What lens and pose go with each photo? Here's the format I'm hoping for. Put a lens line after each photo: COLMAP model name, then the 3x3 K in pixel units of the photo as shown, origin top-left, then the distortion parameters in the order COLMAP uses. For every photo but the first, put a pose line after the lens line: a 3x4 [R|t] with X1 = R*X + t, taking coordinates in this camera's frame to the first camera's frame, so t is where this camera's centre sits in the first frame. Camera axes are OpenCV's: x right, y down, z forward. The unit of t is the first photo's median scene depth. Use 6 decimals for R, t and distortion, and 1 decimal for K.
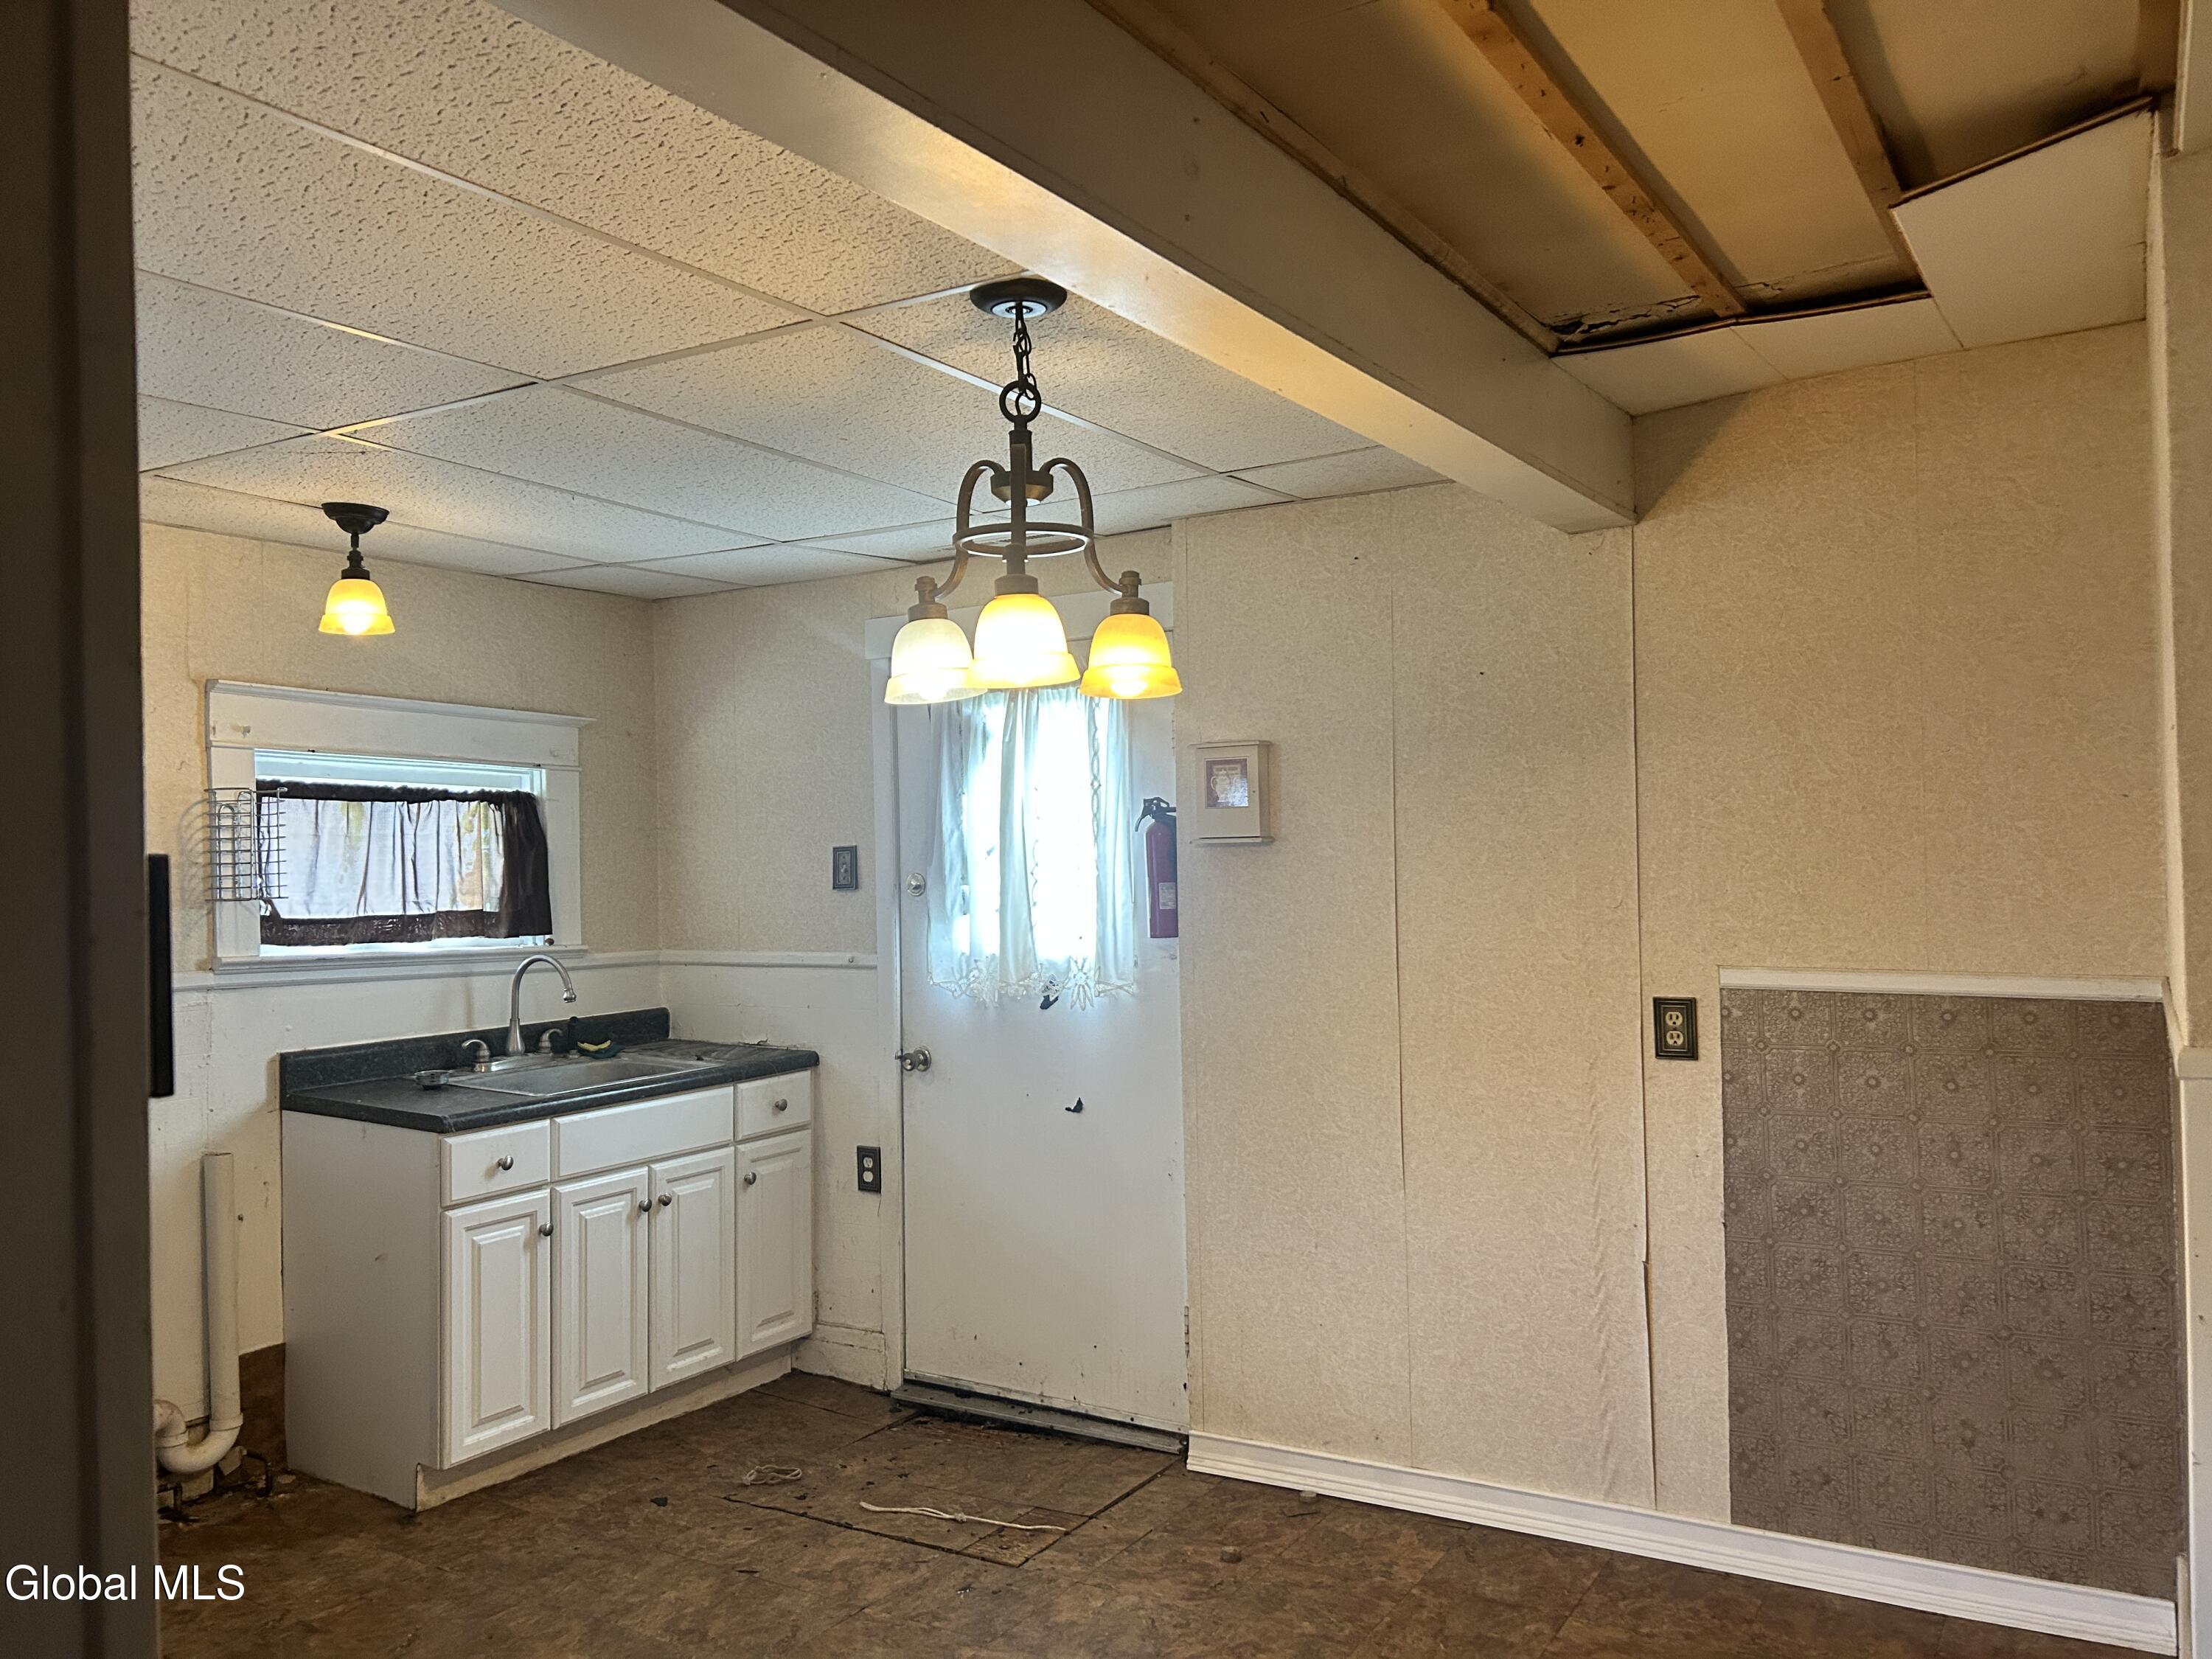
lens RADIAL K [[1670.5, 0, 1097.3], [0, 1670.5, 829.0], [0, 0, 1]] dist [0.057993, -0.073759]
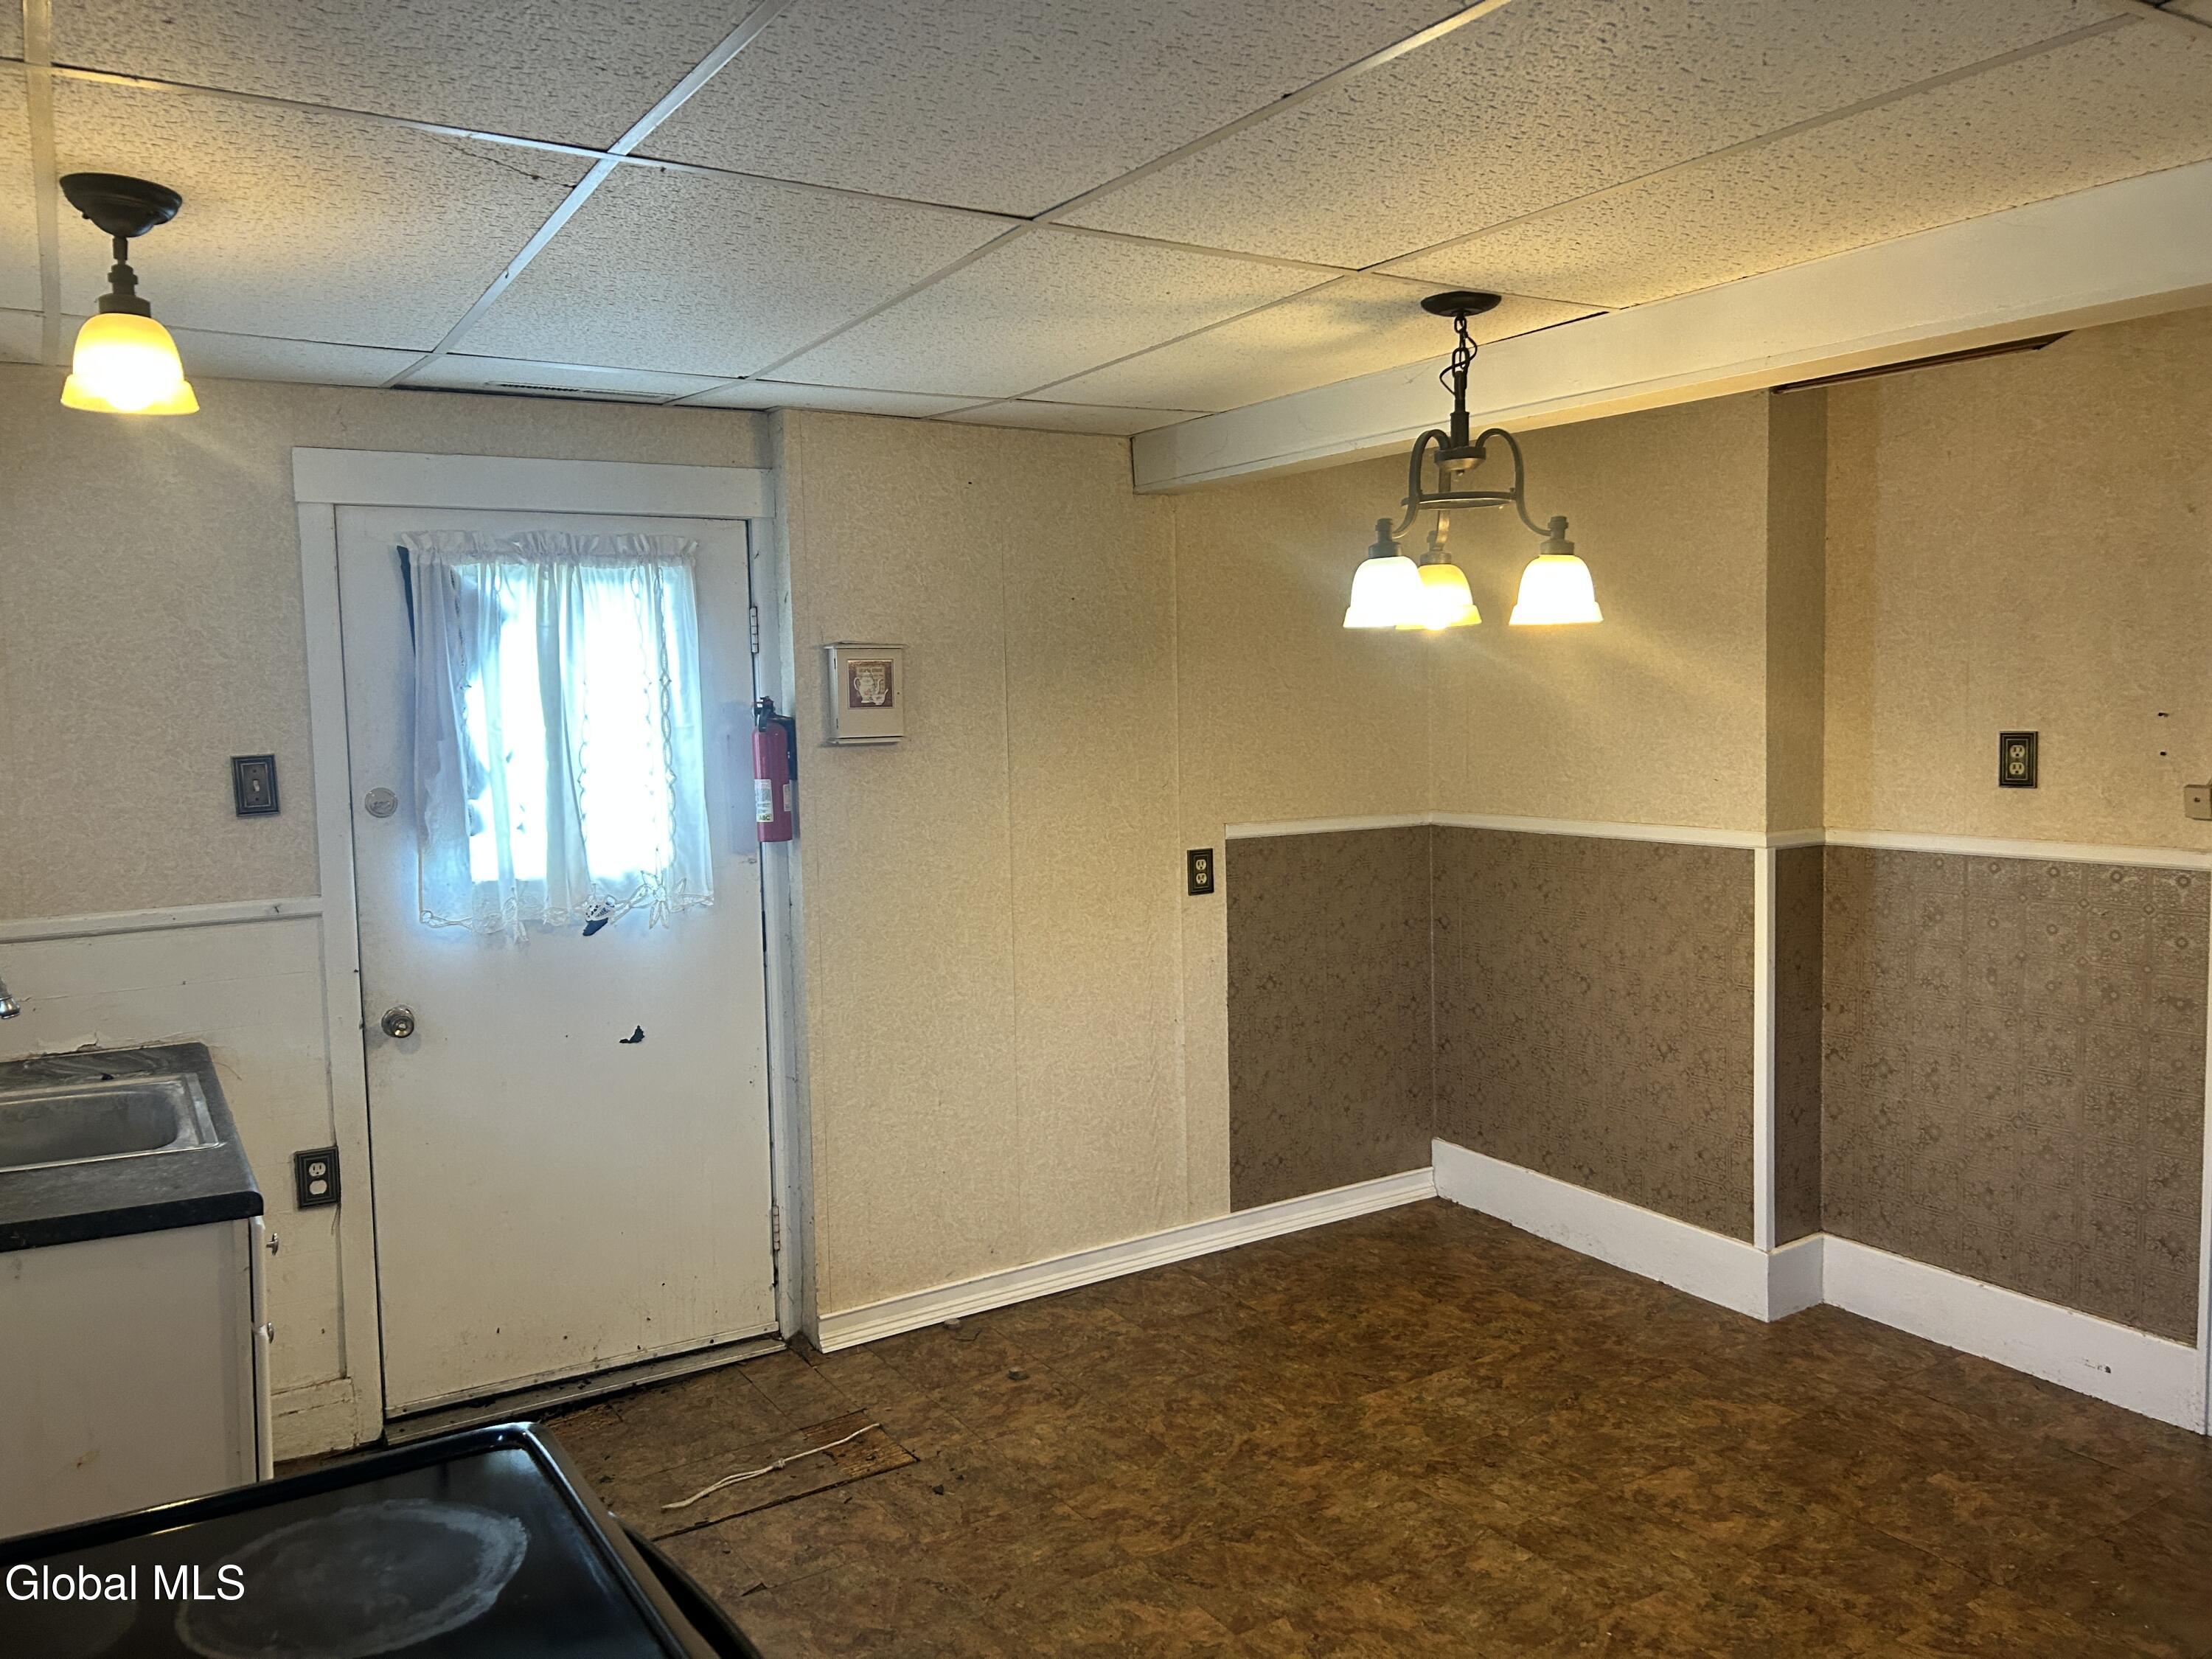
lens RADIAL K [[1670.5, 0, 1084.9], [0, 1670.5, 813.0], [0, 0, 1]] dist [0.057993, -0.073759]
pose [[0.443186, -0.056805, 0.894628, -0.773553], [0.001839, 0.998046, 0.062460, -0.011945], [-0.896428, -0.026036, 0.442425, 0.412342]]
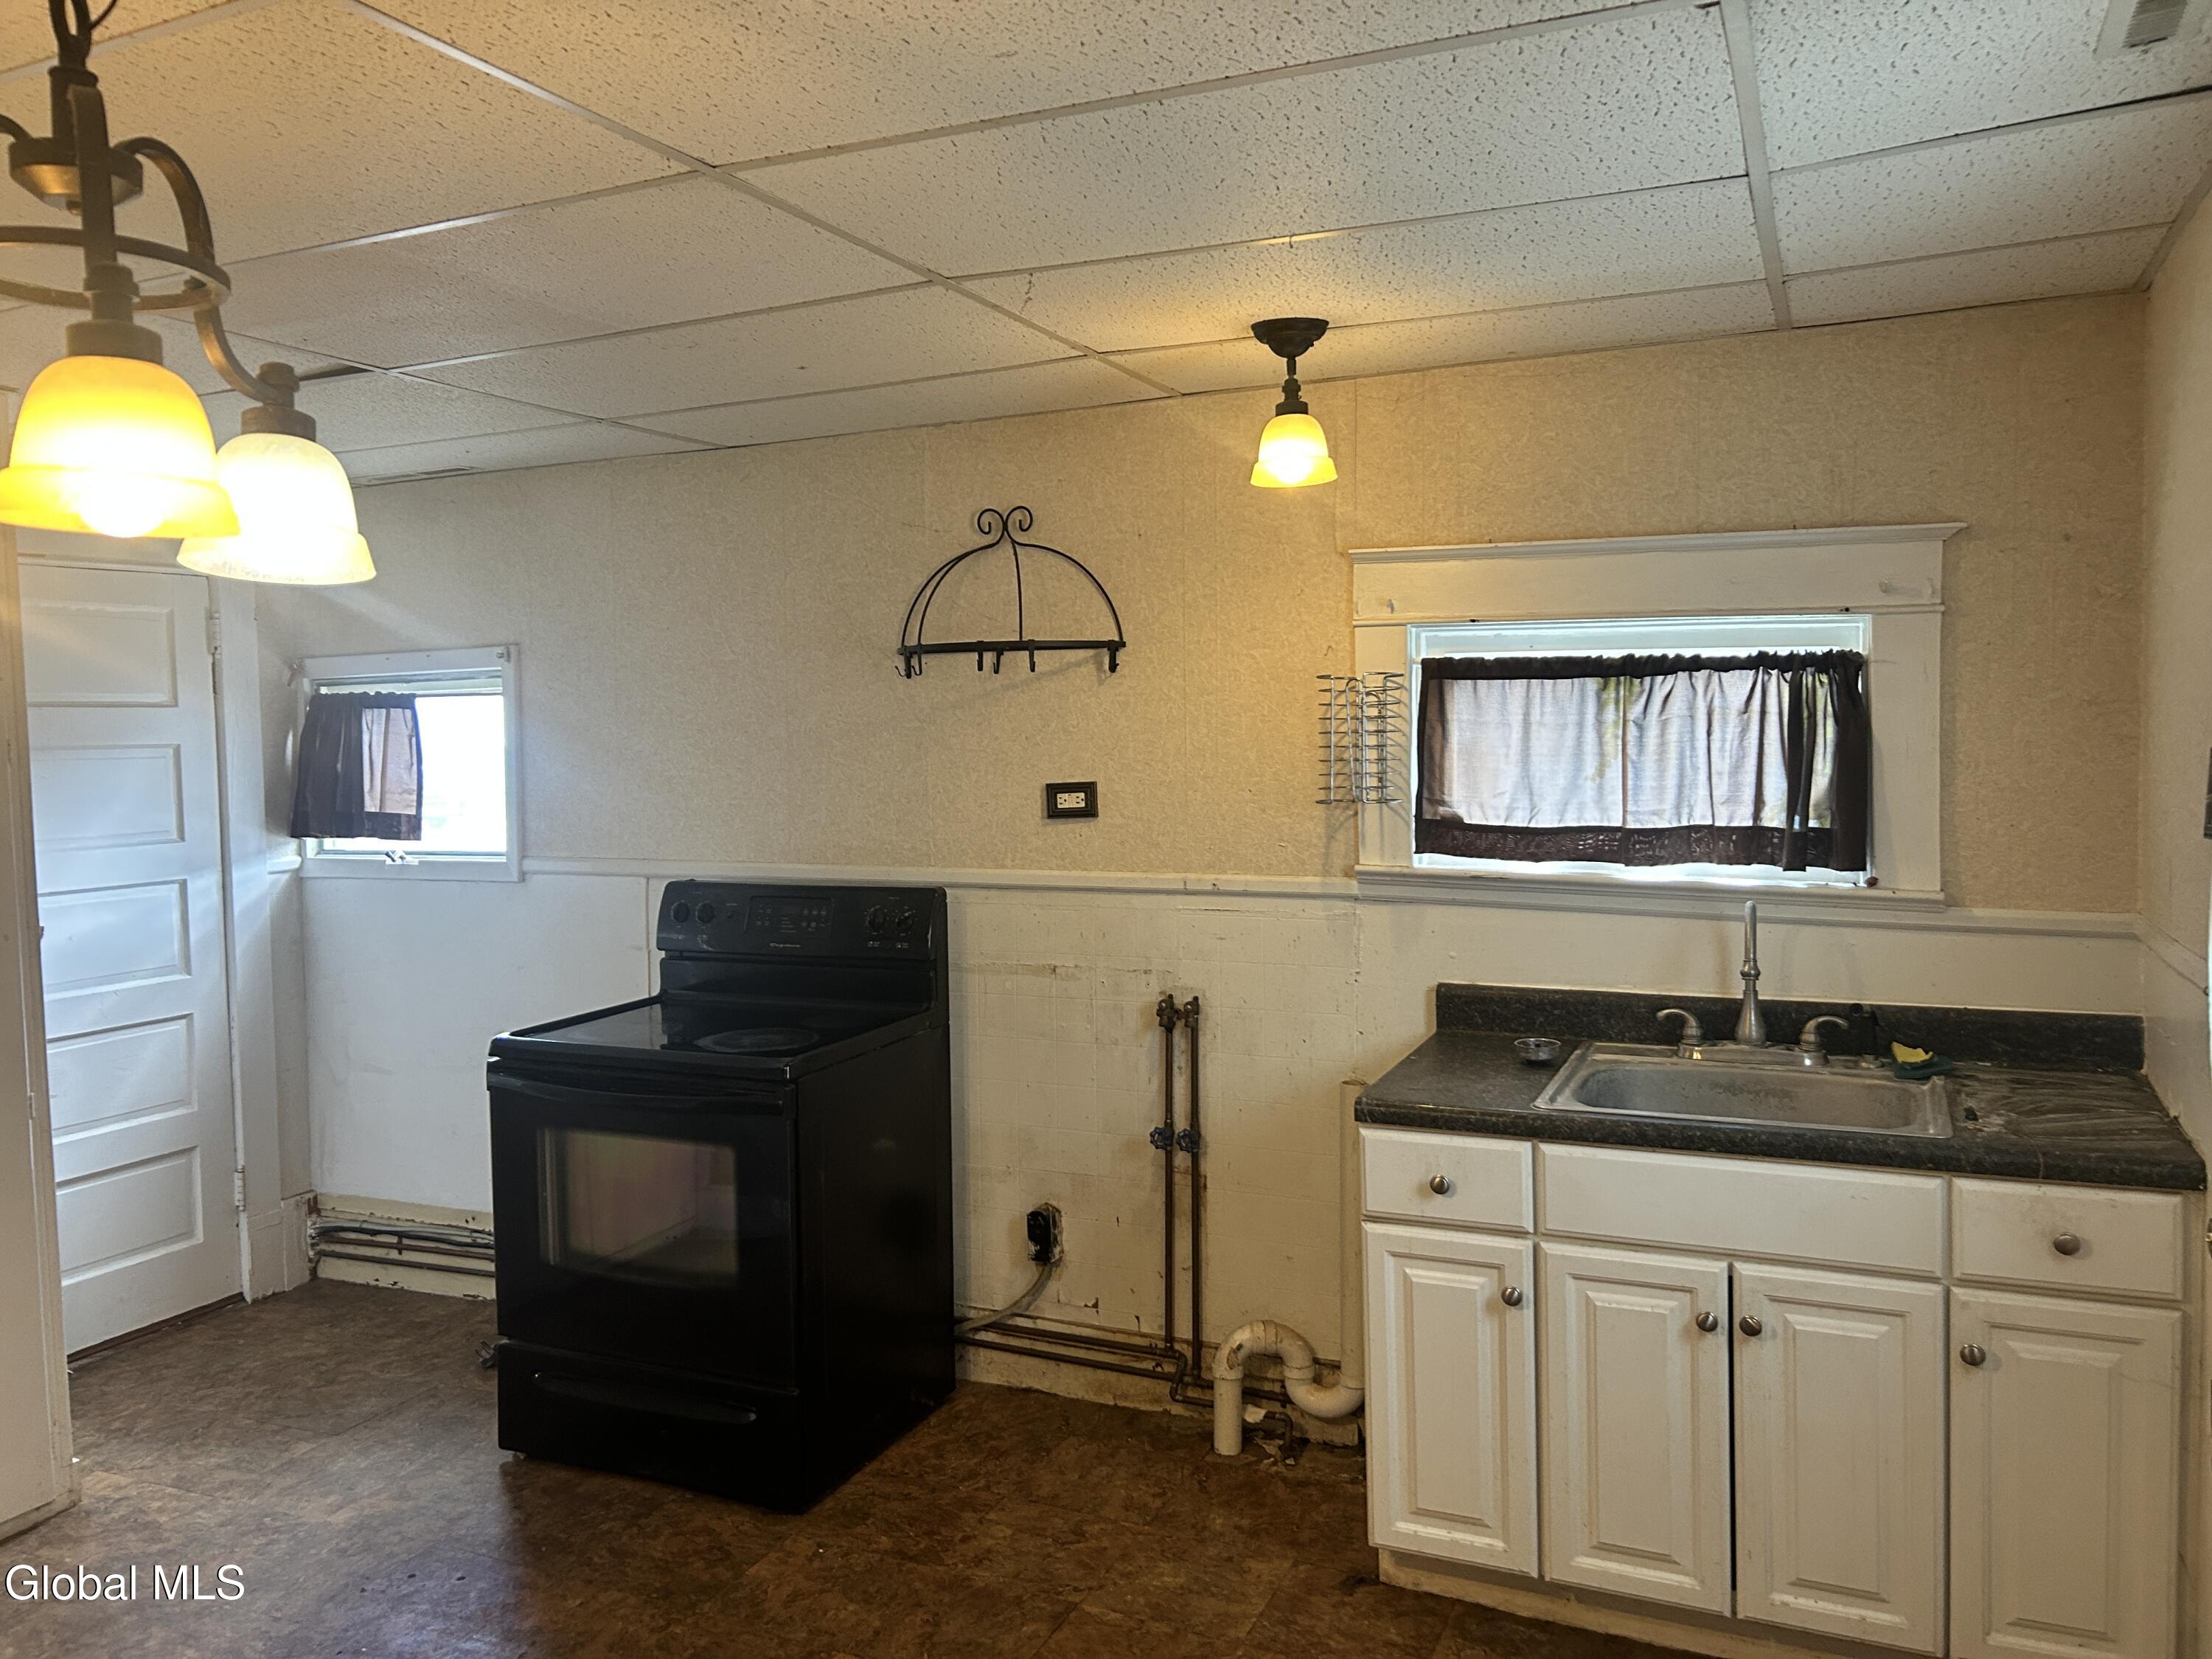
lens RADIAL K [[1670.5, 0, 1095.5], [0, 1670.5, 819.5], [0, 0, 1]] dist [0.057993, -0.073759]
pose [[0.127971, 0.069286, -0.989355, 0.330084], [0.032044, 0.996747, 0.073949, -0.017187], [0.991260, -0.041166, 0.125334, 0.749080]]
